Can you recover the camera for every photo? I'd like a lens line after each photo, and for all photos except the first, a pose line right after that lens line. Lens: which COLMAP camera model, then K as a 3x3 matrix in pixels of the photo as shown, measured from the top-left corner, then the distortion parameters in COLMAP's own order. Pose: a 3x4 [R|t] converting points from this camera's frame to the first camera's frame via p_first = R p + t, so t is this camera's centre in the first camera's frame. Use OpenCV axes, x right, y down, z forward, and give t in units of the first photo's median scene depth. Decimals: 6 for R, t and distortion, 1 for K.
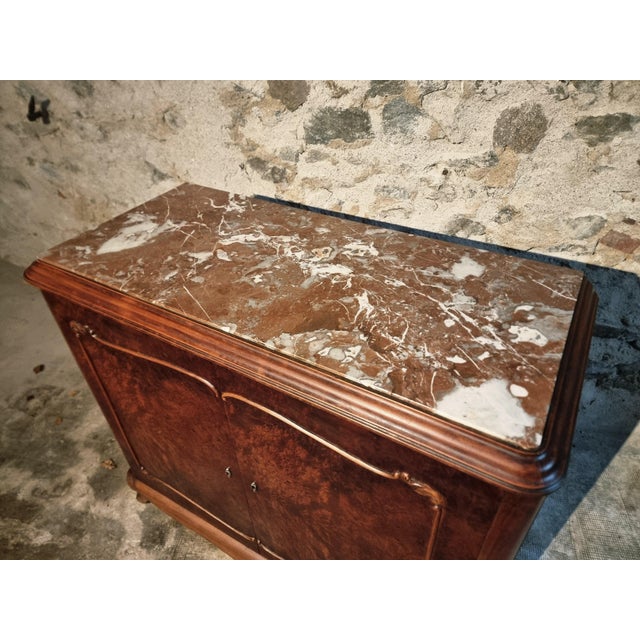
lens RADIAL K [[453.7, 0, 317.4], [0, 453.7, 325.2], [0, 0, 1]] dist [0.064175, -0.065108]
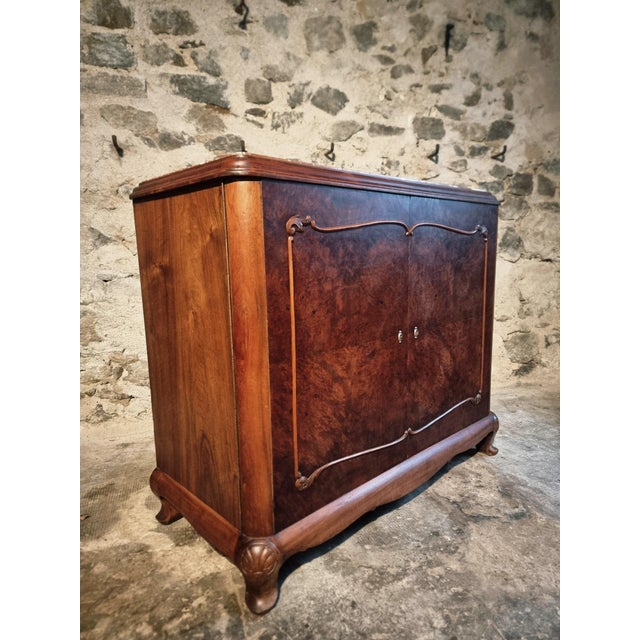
lens RADIAL K [[453.7, 0, 321.1], [0, 453.7, 319.8], [0, 0, 1]] dist [0.064175, -0.065108]
pose [[0.841099, -0.065843, 0.536859, -0.607297], [0.339036, 0.837548, -0.428447, 0.601767], [-0.421435, 0.542381, 0.726784, 0.065916]]
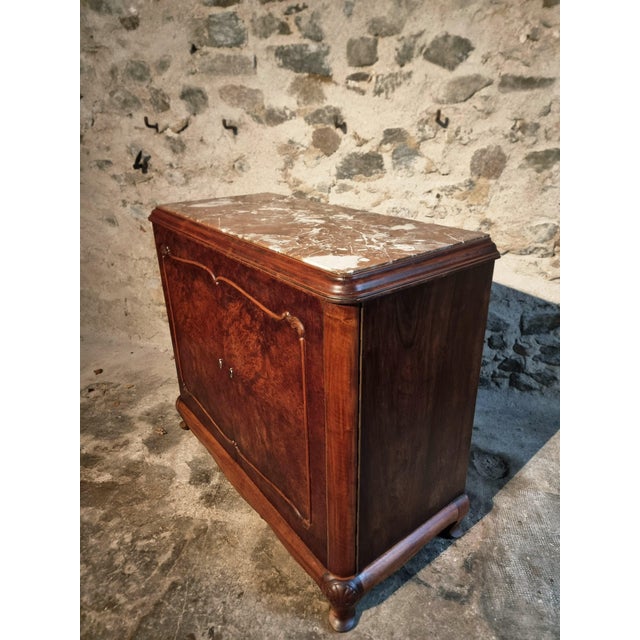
lens RADIAL K [[453.7, 0, 314.6], [0, 453.7, 318.4], [0, 0, 1]] dist [0.064175, -0.065108]
pose [[0.999647, 0.022655, -0.013867, -0.064717], [-0.025562, 0.962422, -0.270353, 0.397457], [0.007221, 0.270612, 0.962661, -0.229152]]
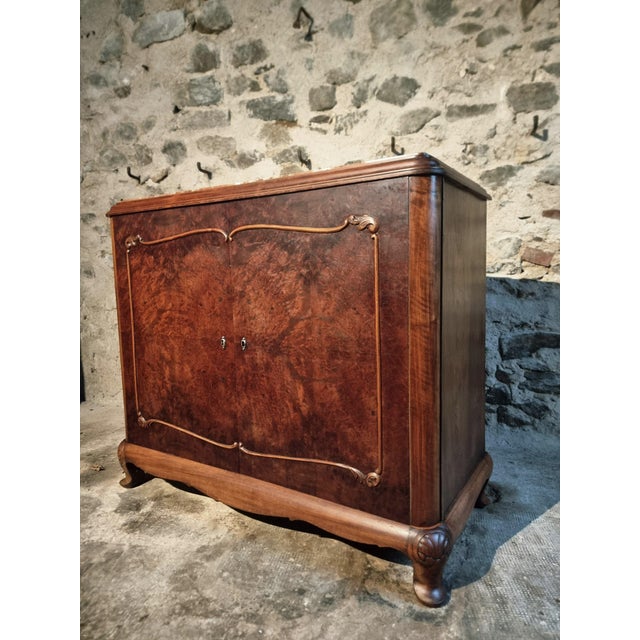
lens RADIAL K [[453.7, 0, 314.6], [0, 453.7, 316.1], [0, 0, 1]] dist [0.064175, -0.065108]
pose [[0.999390, 0.011412, -0.032993, 0.061429], [-0.027620, 0.836477, -0.547306, 0.675717], [0.021352, 0.547883, 0.836282, -0.020452]]
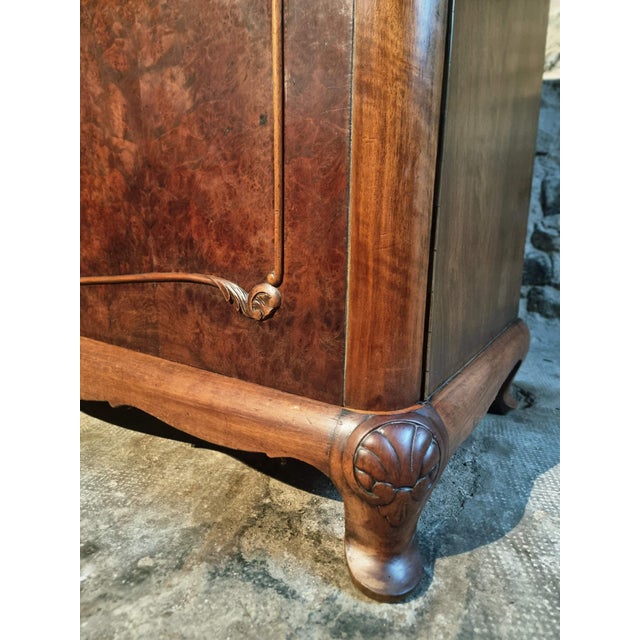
lens RADIAL K [[453.7, 0, 319.9], [0, 453.7, 327.1], [0, 0, 1]] dist [0.064175, -0.065108]
pose [[0.997964, 0.054794, -0.032648, 0.181538], [-0.063569, 0.896351, -0.438763, 0.633724], [0.005223, 0.439945, 0.898009, 0.481196]]
